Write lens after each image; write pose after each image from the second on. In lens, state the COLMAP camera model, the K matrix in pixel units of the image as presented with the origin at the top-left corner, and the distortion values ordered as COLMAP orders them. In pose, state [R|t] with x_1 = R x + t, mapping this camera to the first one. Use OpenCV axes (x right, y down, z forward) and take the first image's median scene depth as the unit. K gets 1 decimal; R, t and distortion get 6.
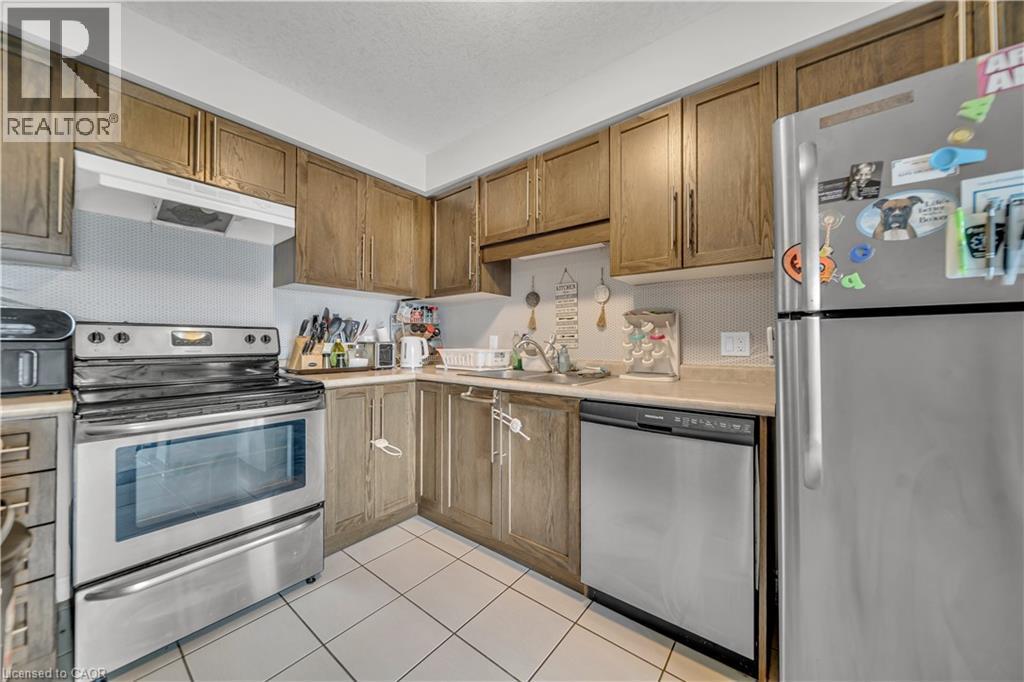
lens RADIAL K [[360.4, 0, 512.7], [0, 360.4, 340.8], [0, 0, 1]] dist [-0.006405, -0.000466]
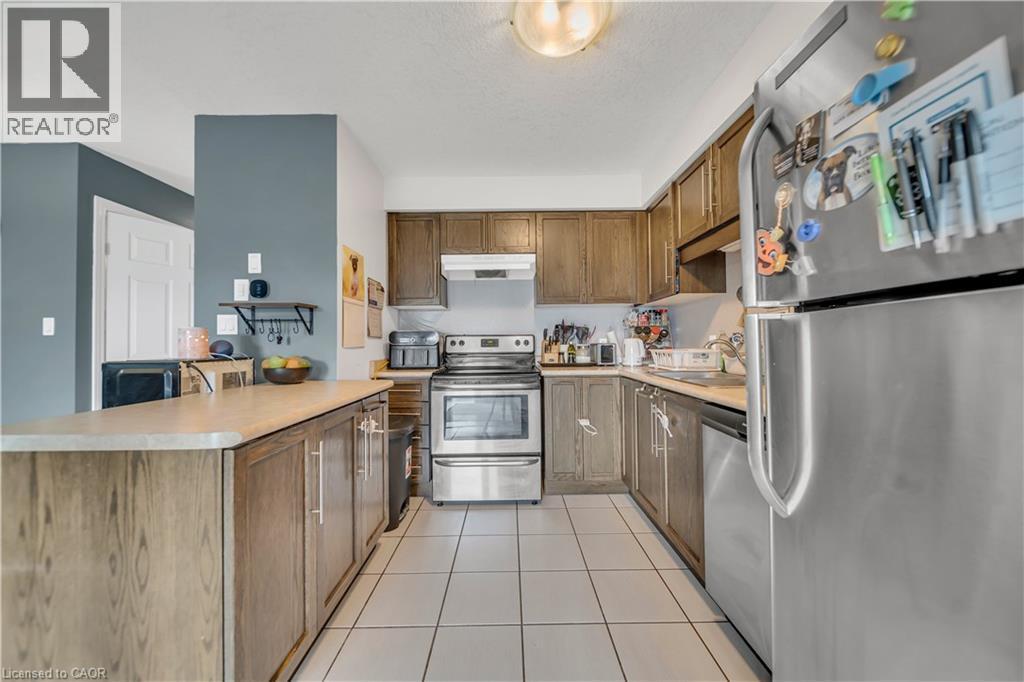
lens RADIAL K [[360.4, 0, 506.7], [0, 360.4, 342.1], [0, 0, 1]] dist [-0.006405, -0.000466]
pose [[0.615602, -0.012560, -0.787957, 0.482931], [0.014917, 0.999880, -0.004284, -0.001252], [0.787916, -0.009117, 0.615715, -0.010831]]
